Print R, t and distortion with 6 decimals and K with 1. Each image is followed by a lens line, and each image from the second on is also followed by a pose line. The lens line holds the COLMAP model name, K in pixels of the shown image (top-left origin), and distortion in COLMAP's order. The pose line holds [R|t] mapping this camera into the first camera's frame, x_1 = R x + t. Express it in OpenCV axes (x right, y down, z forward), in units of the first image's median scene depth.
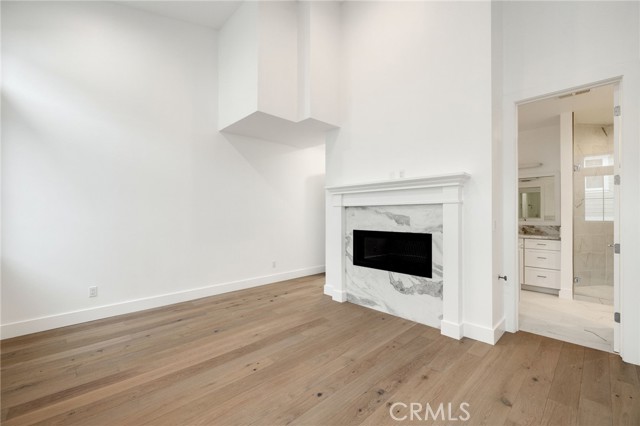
lens RADIAL K [[271.2, 0, 320.0], [0, 271.2, 213.0], [0, 0, 1]] dist [0.000654, -0.000006]
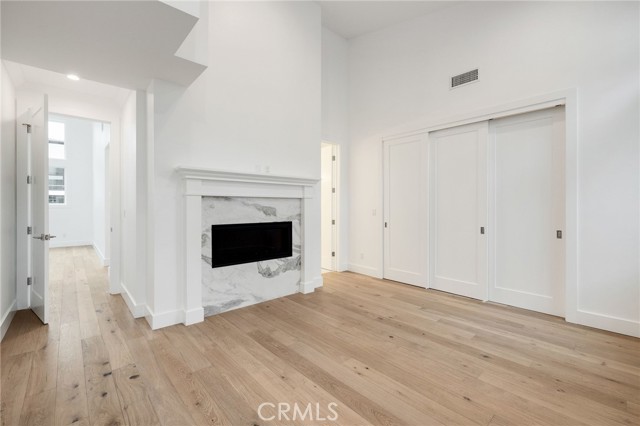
lens RADIAL K [[284.5, 0, 314.1], [0, 284.5, 208.1], [0, 0, 1]] dist [-0.002803, 0.000027]
pose [[0.022579, -0.003813, 0.999738, -0.846796], [-0.005170, 0.999979, 0.003931, 0.007441], [-0.999732, -0.005257, 0.022559, 0.795177]]
